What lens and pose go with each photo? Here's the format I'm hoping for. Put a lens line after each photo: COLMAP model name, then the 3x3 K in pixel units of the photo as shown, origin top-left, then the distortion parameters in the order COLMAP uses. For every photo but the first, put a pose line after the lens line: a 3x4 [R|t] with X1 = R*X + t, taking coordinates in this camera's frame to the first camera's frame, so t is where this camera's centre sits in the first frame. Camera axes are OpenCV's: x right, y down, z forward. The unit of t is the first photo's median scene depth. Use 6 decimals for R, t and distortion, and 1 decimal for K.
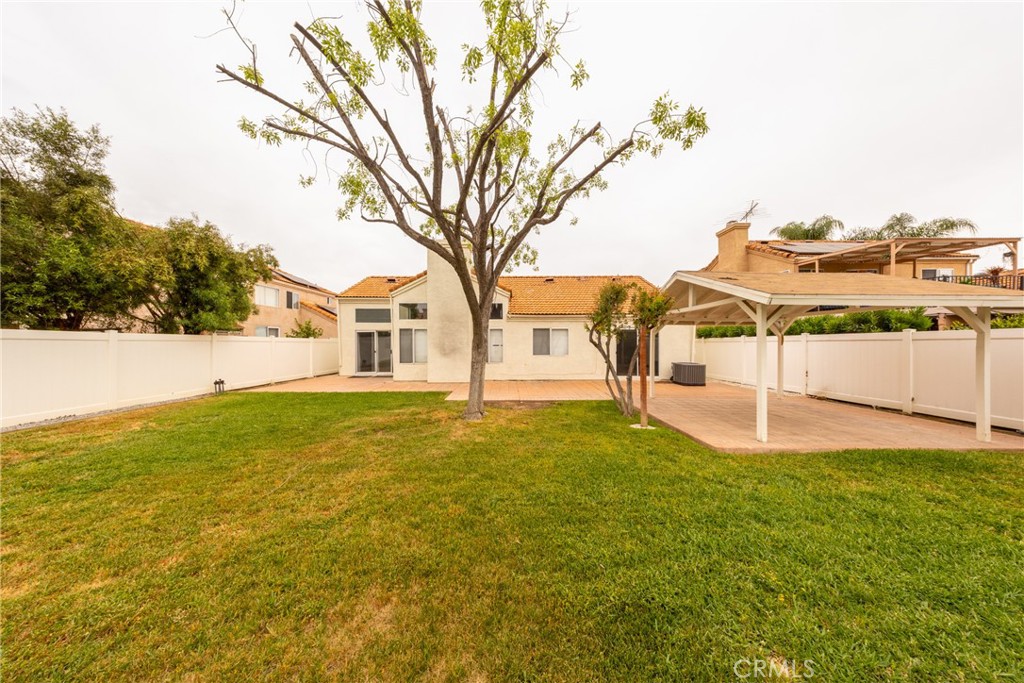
lens RADIAL K [[299.4, 0, 510.7], [0, 299.4, 342.9], [0, 0, 1]] dist [-0.001151, -0.000161]
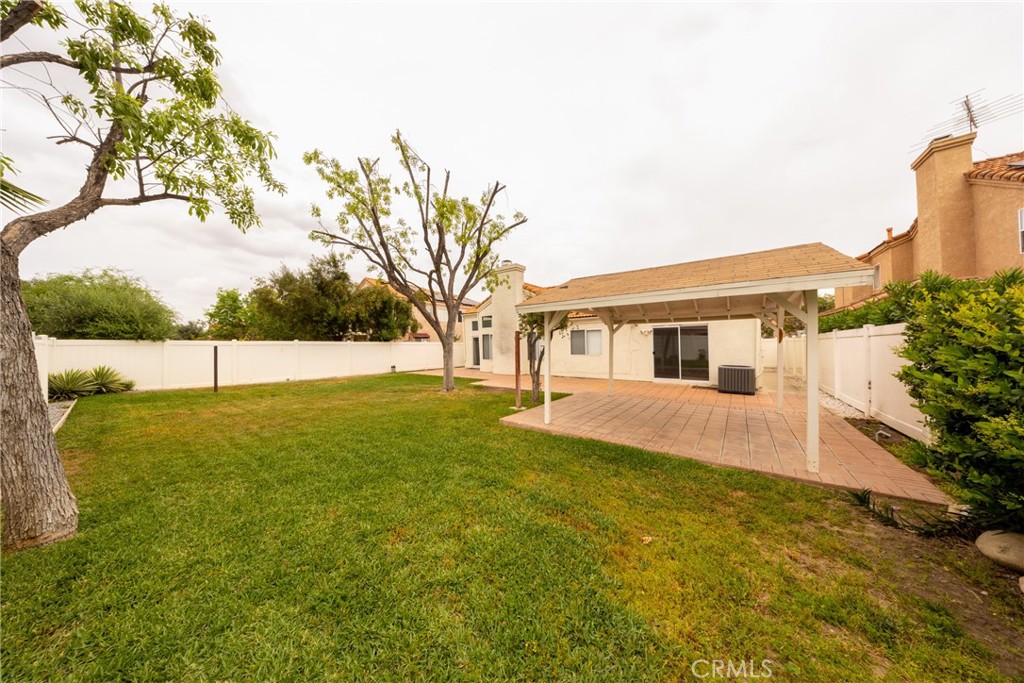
lens RADIAL K [[299.4, 0, 513.9], [0, 299.4, 340.9], [0, 0, 1]] dist [-0.001151, -0.000161]
pose [[0.790895, -0.016926, -0.611718, 0.733059], [0.012485, 0.999856, -0.011524, -0.000421], [0.611825, 0.001476, 0.790992, -0.009134]]
